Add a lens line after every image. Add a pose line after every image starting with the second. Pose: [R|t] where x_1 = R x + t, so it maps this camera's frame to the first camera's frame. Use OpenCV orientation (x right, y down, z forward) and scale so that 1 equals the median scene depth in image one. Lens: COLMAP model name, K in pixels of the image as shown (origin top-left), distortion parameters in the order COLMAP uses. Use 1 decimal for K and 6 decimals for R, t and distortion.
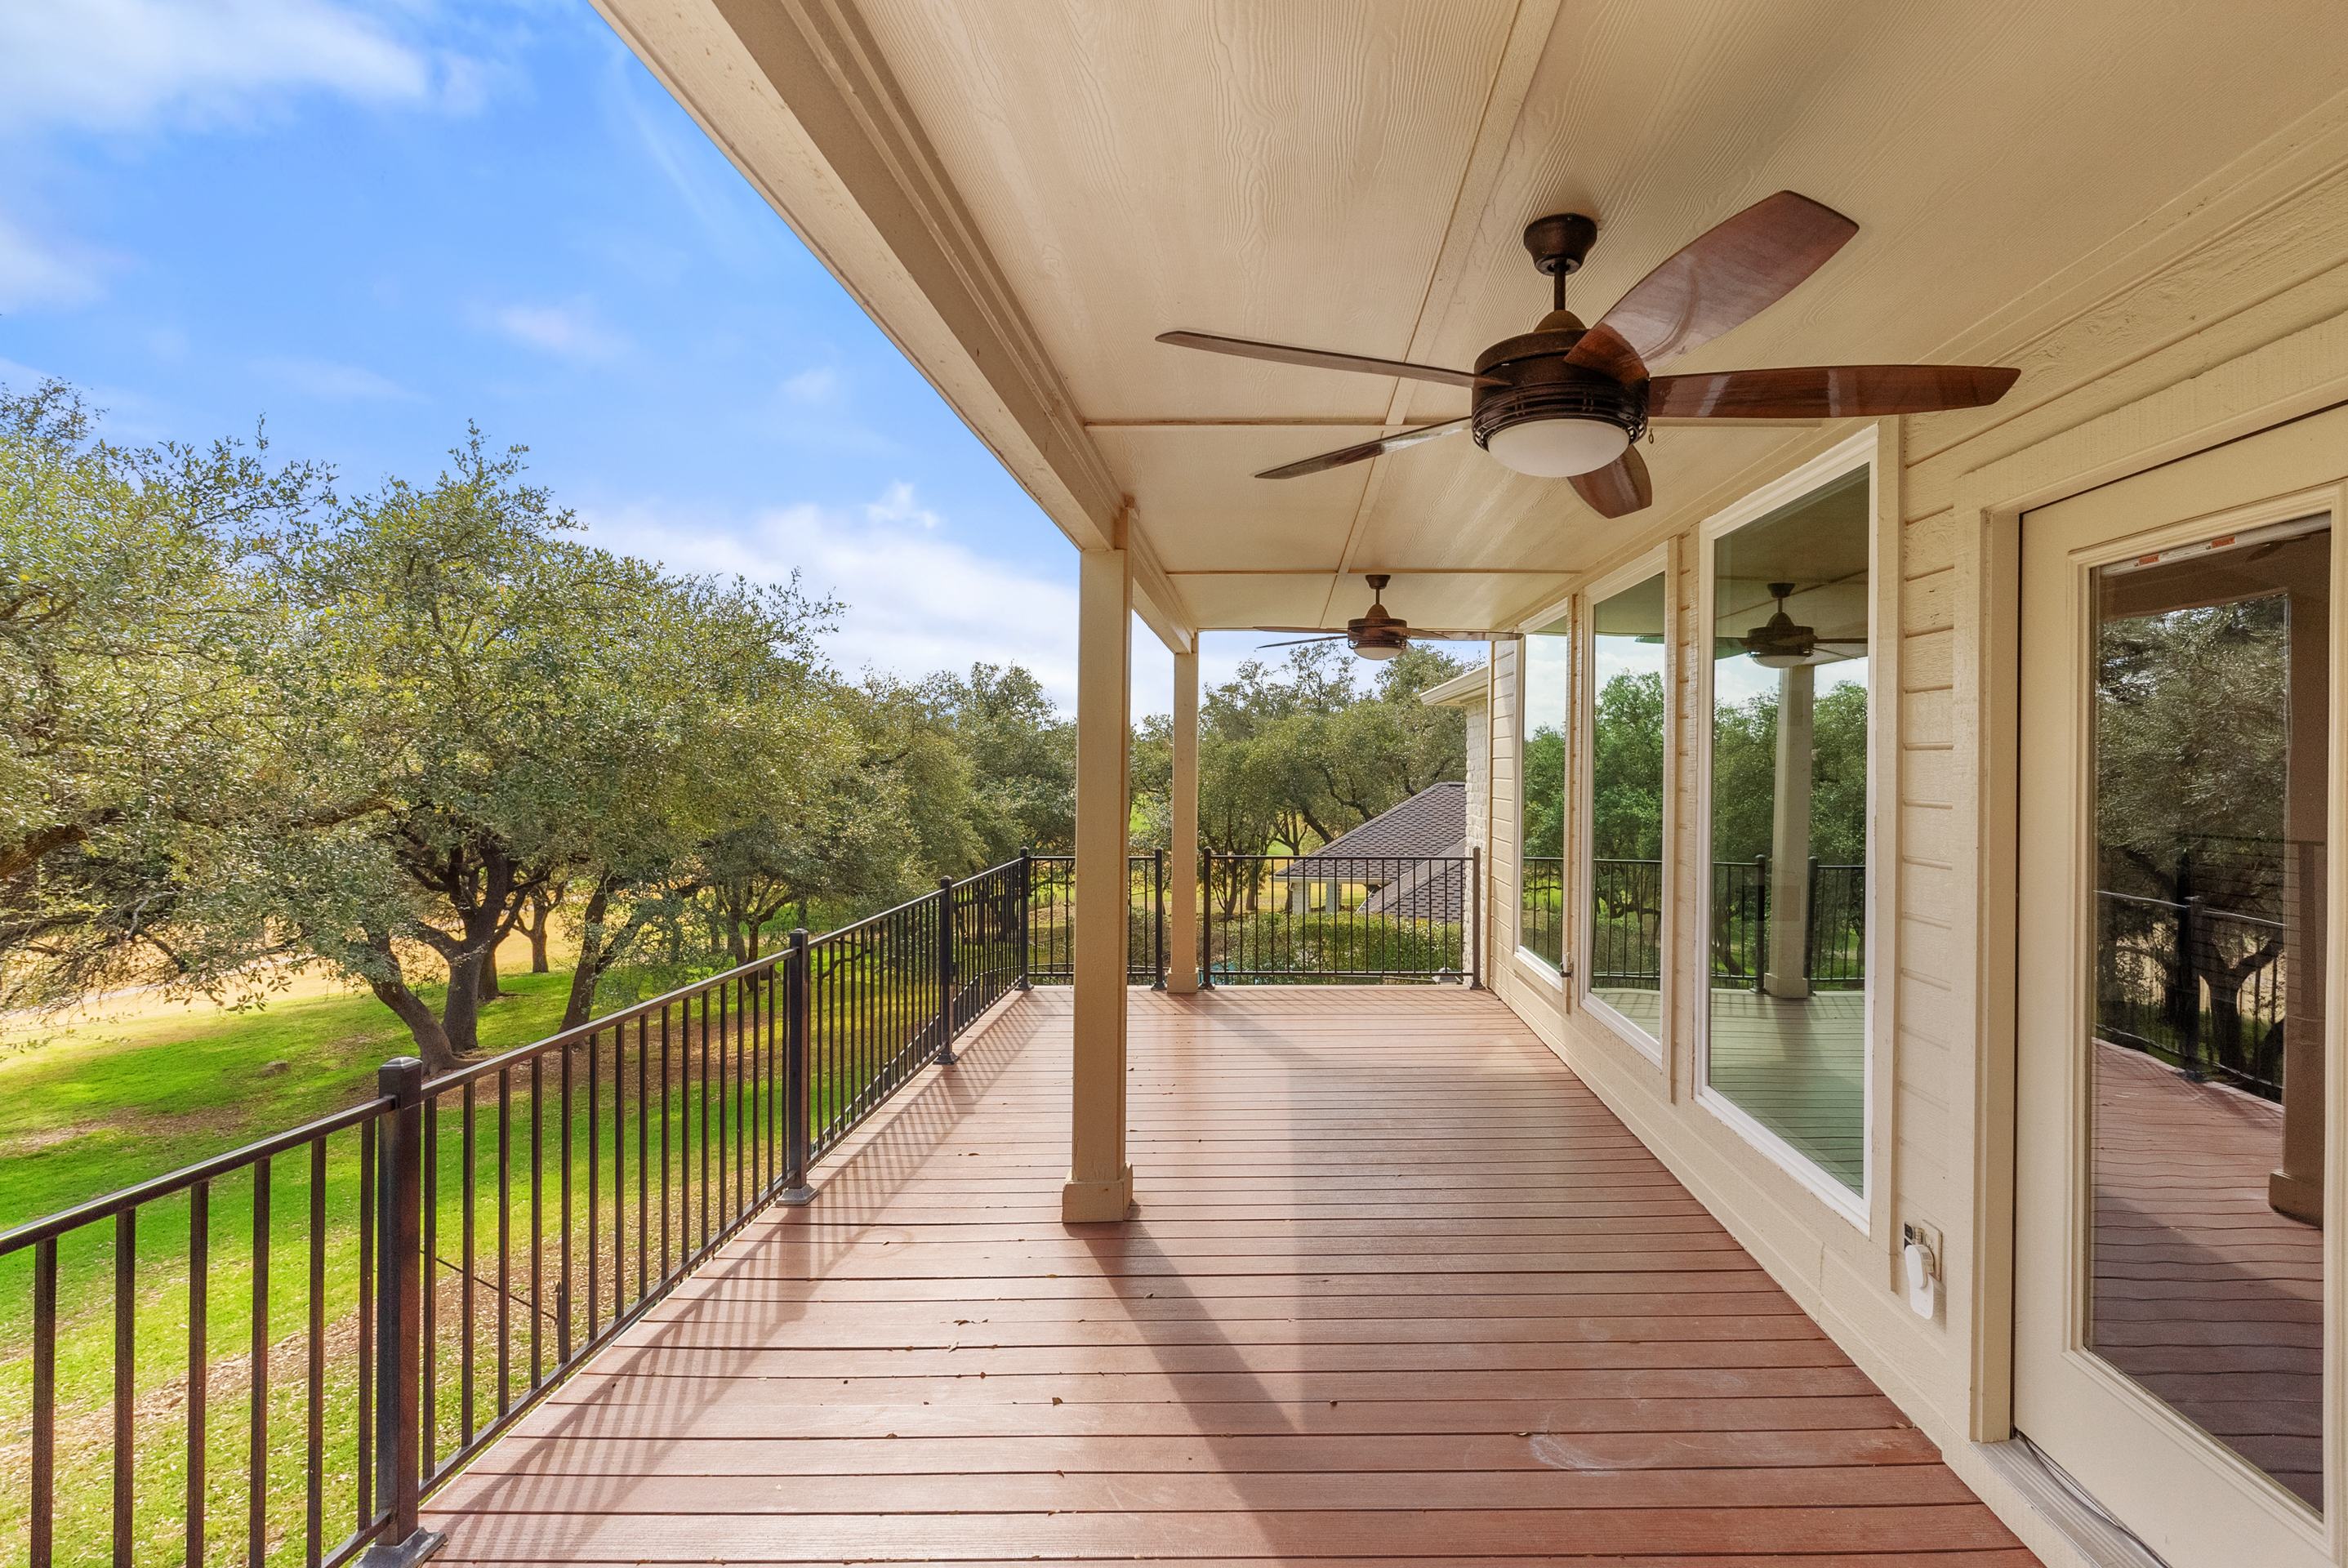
lens RADIAL K [[1065.2, 0, 1193.7], [0, 1065.2, 768.5], [0, 0, 1]] dist [-0.008134, 0.004217]
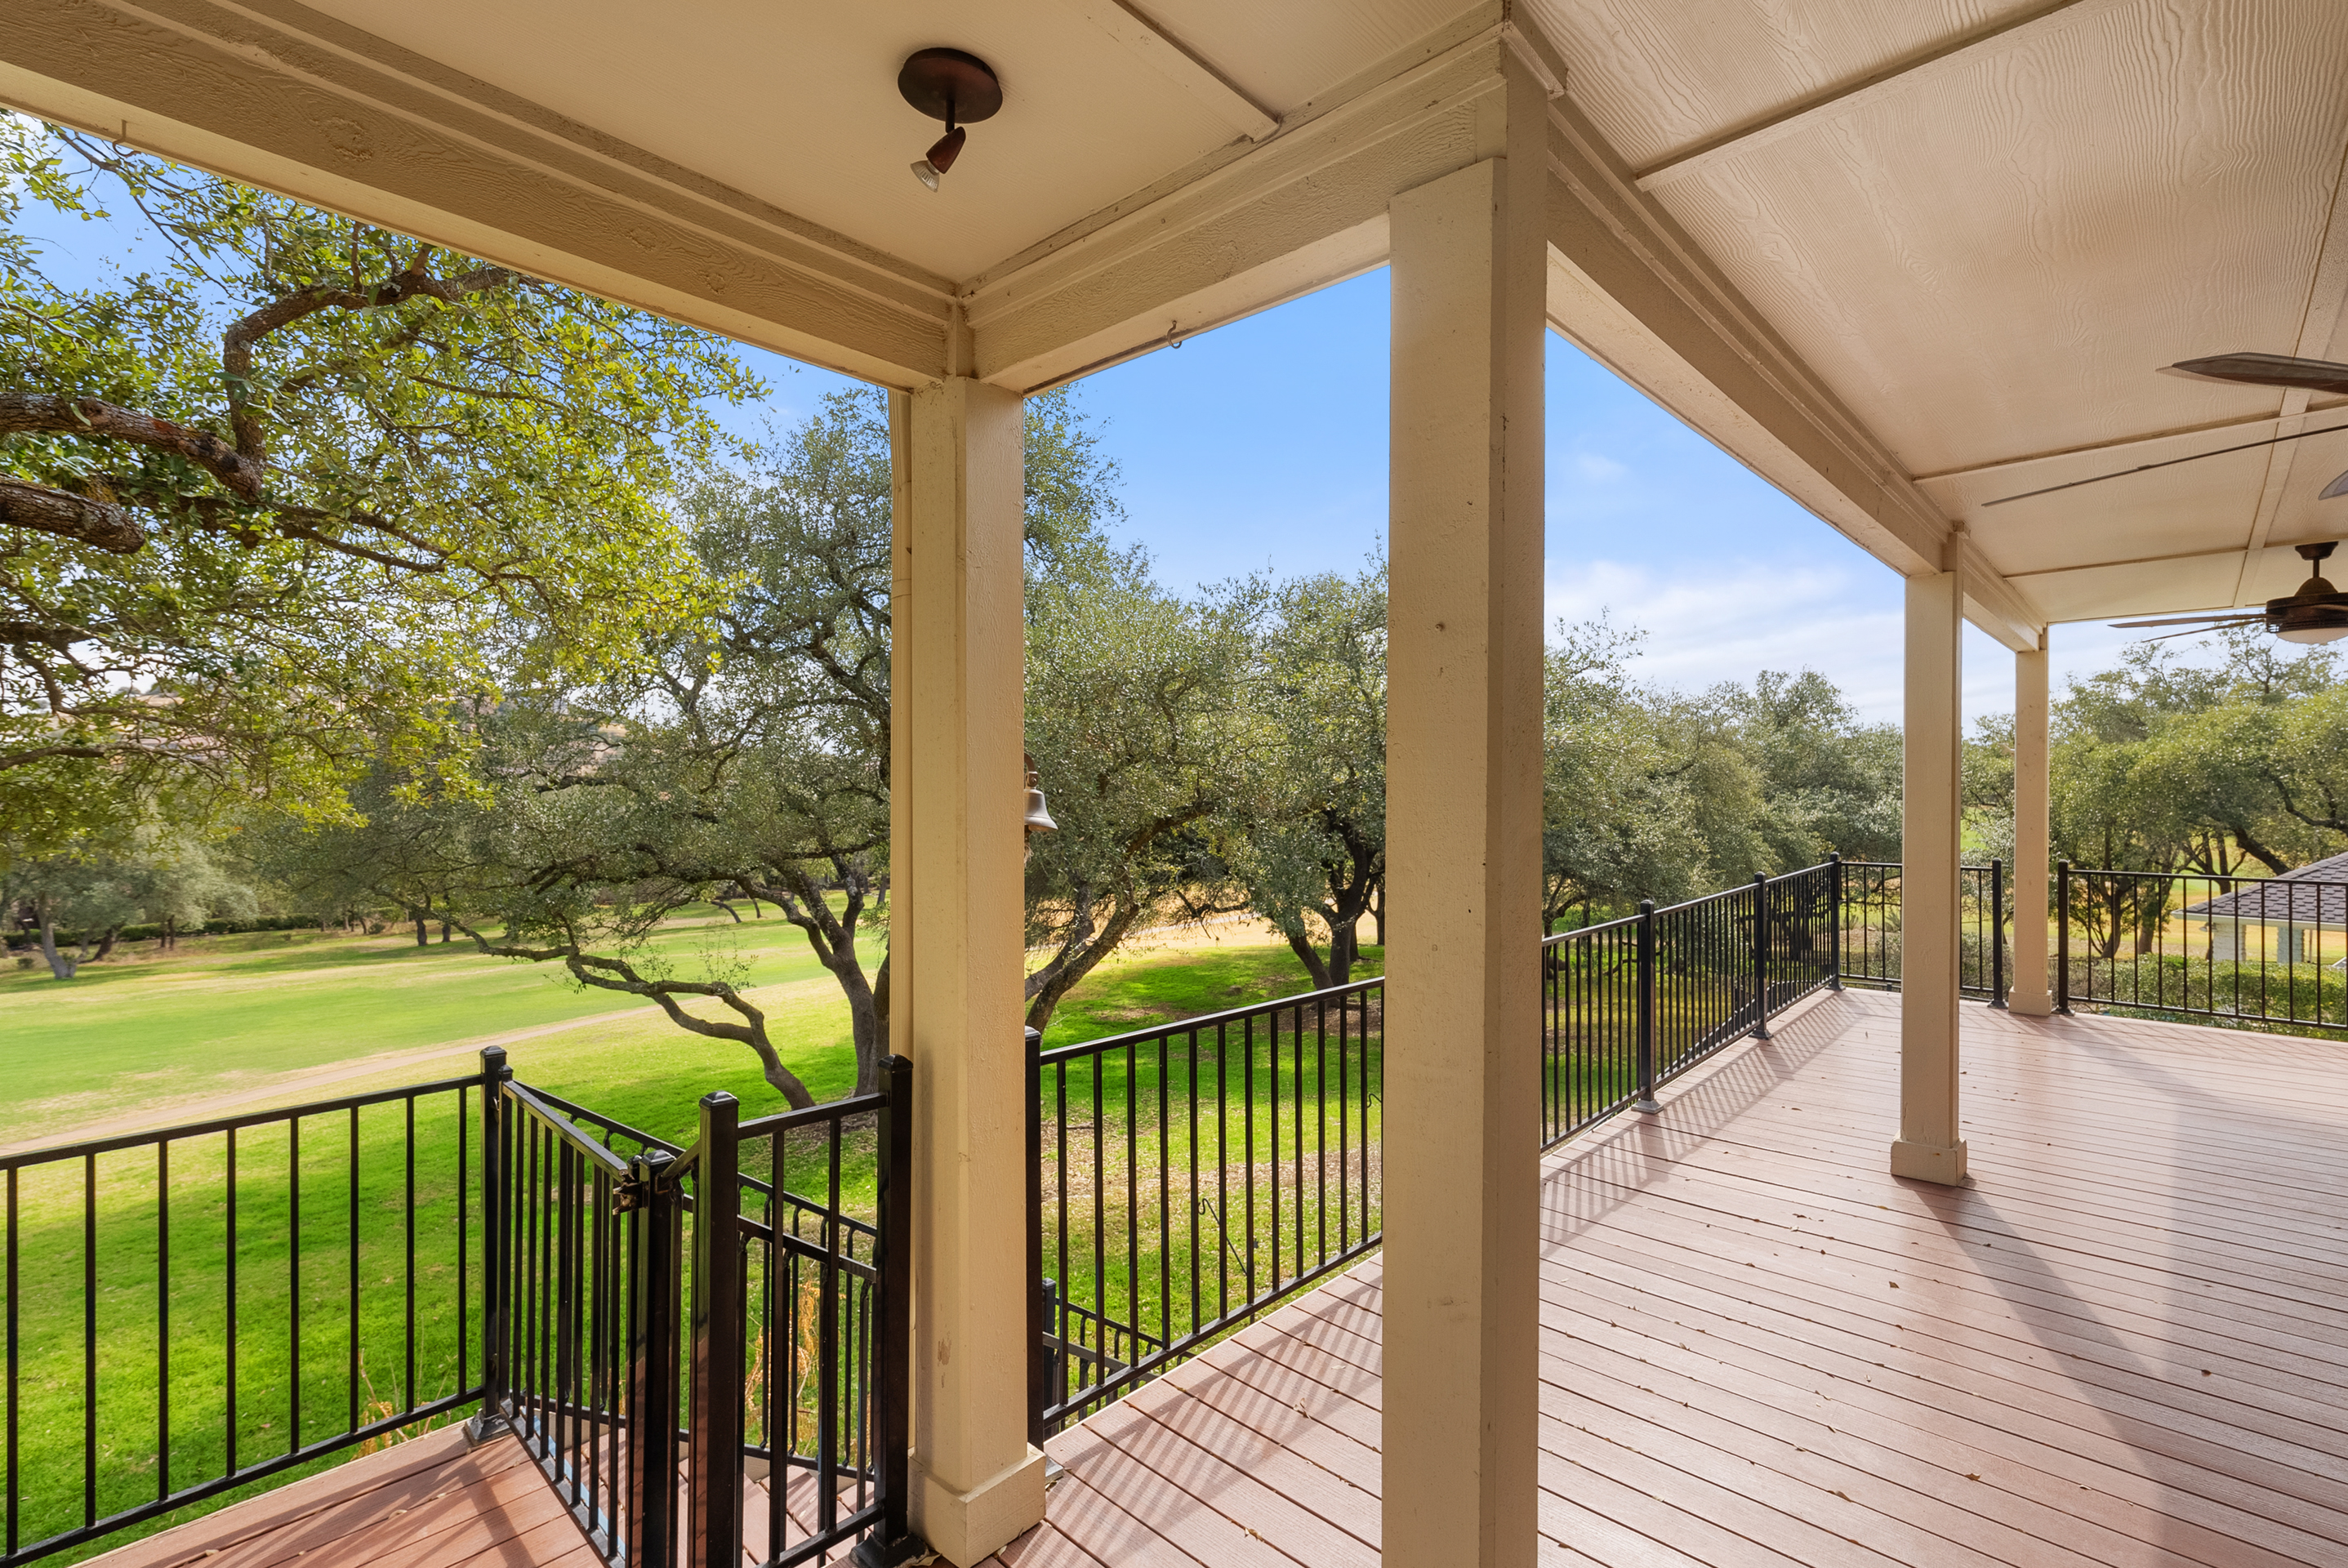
lens RADIAL K [[1065.2, 0, 1197.5], [0, 1065.2, 785.0], [0, 0, 1]] dist [-0.008134, 0.004217]
pose [[0.777953, -0.006272, -0.628291, 0.007412], [0.007045, 0.999974, -0.001258, 0.005151], [0.628283, -0.003448, 0.777977, -0.170318]]
